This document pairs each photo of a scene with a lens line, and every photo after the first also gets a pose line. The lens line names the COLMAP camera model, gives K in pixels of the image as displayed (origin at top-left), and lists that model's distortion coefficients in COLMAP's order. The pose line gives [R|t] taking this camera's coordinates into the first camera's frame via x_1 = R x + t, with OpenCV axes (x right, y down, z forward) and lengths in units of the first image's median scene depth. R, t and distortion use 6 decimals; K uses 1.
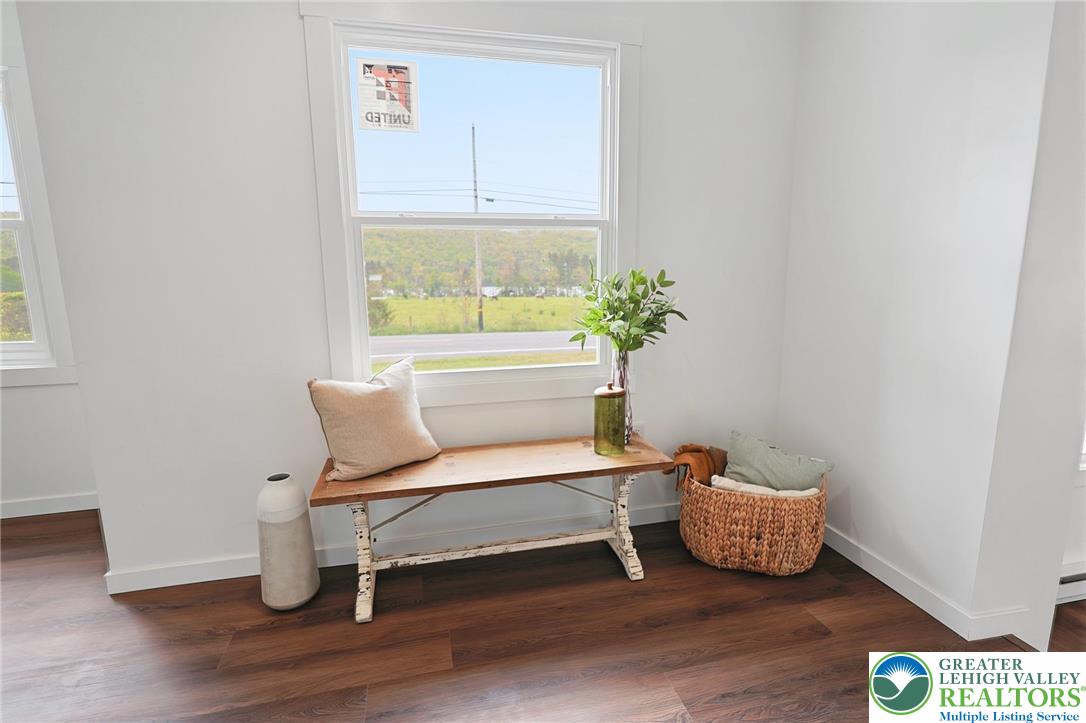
lens RADIAL K [[532.4, 0, 540.4], [0, 532.4, 364.3], [0, 0, 1]] dist [-0.000974, 0.000268]
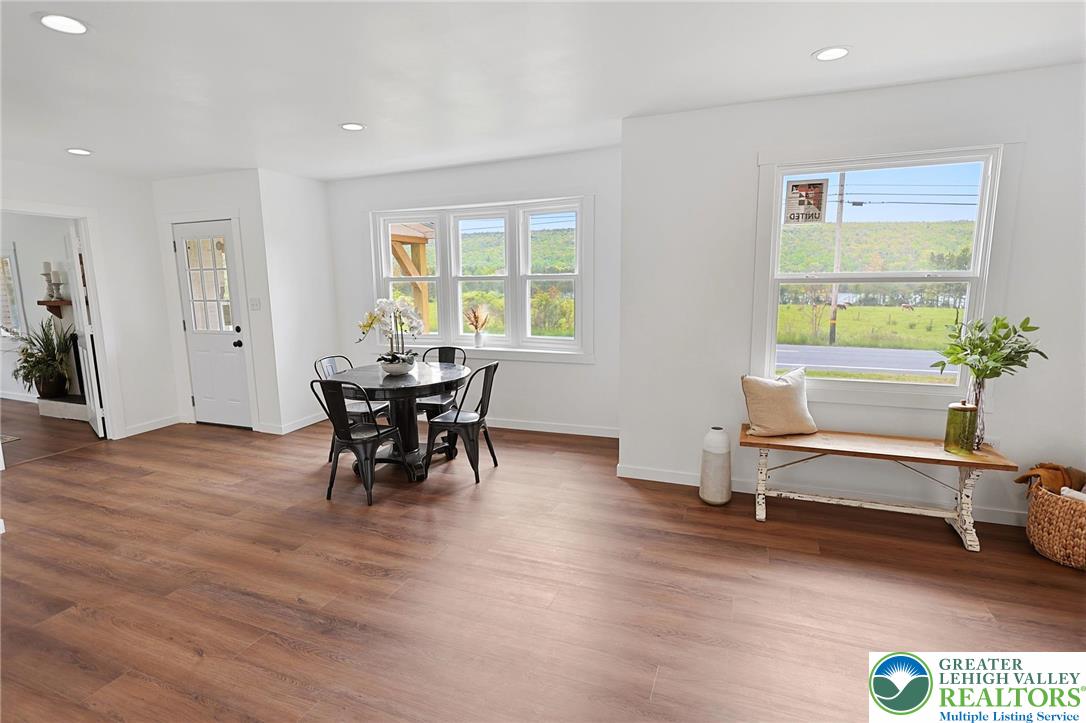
lens RADIAL K [[532.4, 0, 540.4], [0, 532.4, 364.3], [0, 0, 1]] dist [-0.000974, 0.000268]
pose [[0.820155, 0.091306, -0.564809, 0.004135], [-0.095476, 0.995183, 0.022239, 0.016062], [0.564119, 0.035686, 0.824922, -0.703331]]
